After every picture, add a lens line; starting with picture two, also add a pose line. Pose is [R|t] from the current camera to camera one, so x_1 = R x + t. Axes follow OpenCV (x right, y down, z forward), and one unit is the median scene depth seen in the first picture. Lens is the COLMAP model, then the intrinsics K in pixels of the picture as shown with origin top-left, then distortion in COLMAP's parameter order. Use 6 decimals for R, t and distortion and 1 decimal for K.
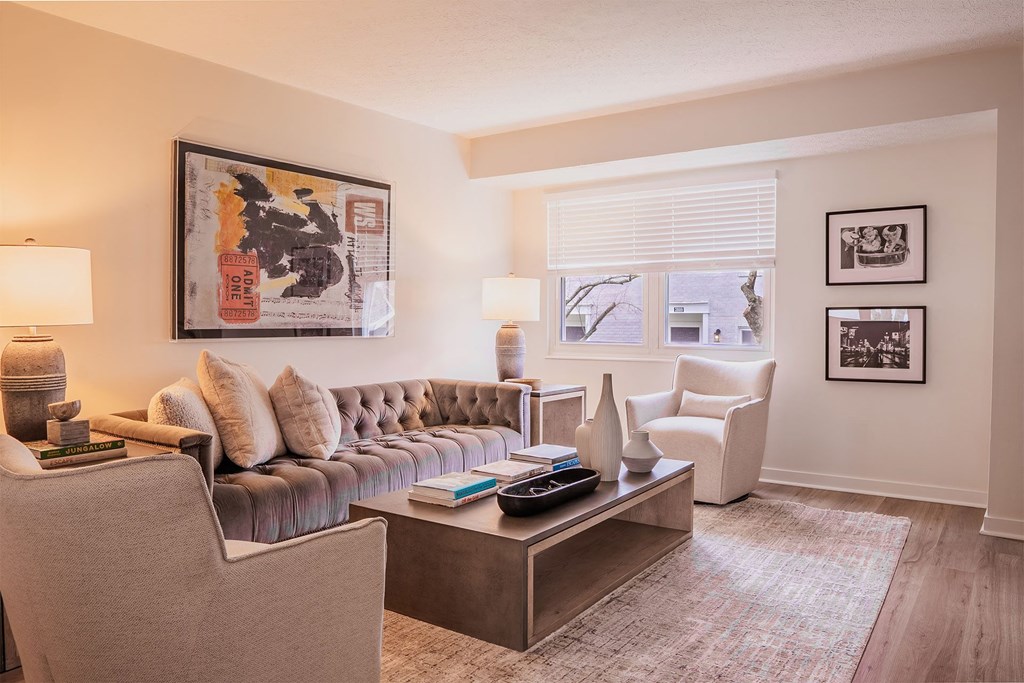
lens RADIAL K [[721.1, 0, 512.0], [0, 721.1, 341.5], [0, 0, 1]] dist [-0.109286, 0.063041]
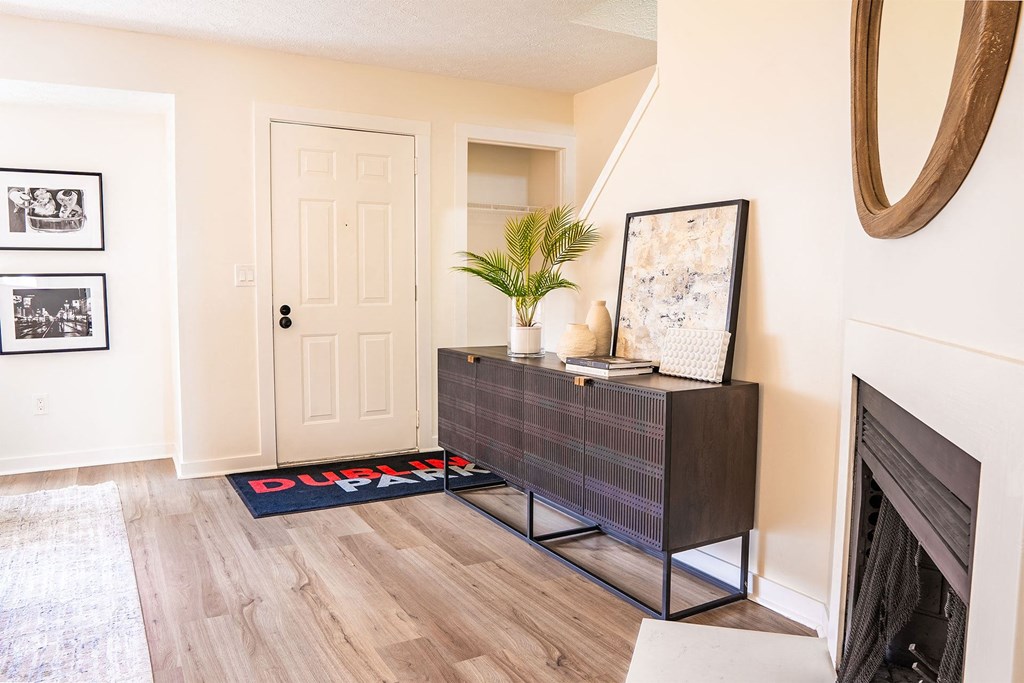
lens RADIAL K [[721.1, 0, 512.0], [0, 721.1, 341.5], [0, 0, 1]] dist [-0.109286, 0.063041]
pose [[0.410080, -0.072461, 0.909167, -0.097956], [0.030839, 0.997371, 0.065581, -0.000280], [-0.911528, 0.001144, 0.411236, 0.043306]]
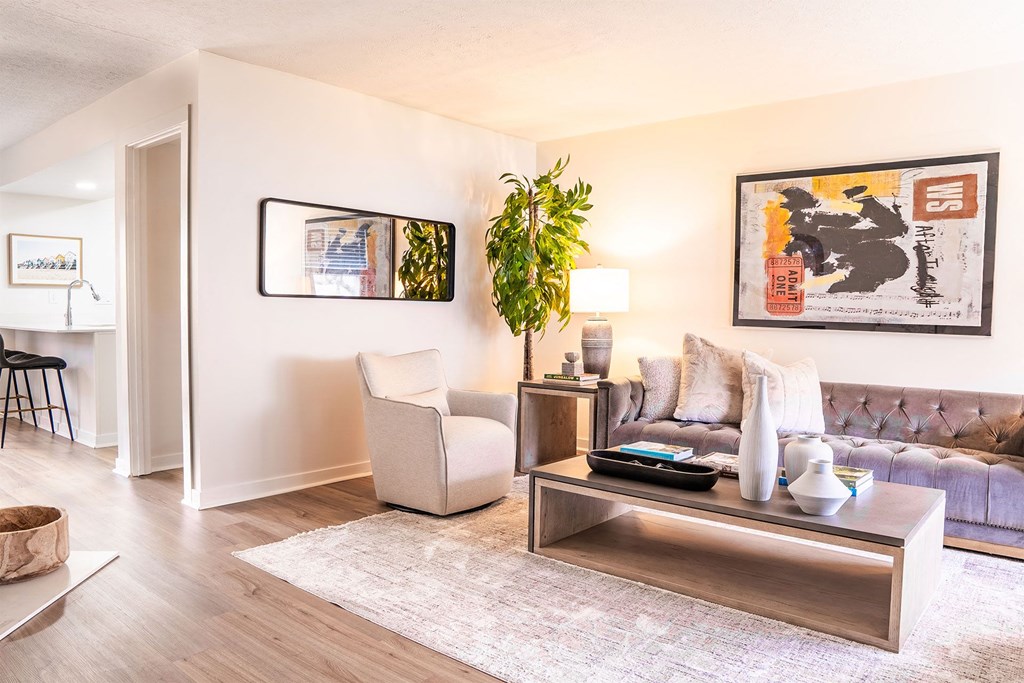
lens RADIAL K [[721.1, 0, 512.0], [0, 721.1, 341.5], [0, 0, 1]] dist [-0.109286, 0.063041]
pose [[-0.078928, 0.047544, -0.995746, 0.756428], [-0.046388, 0.997605, 0.051310, -0.020130], [0.995800, 0.050241, -0.076534, 0.580356]]
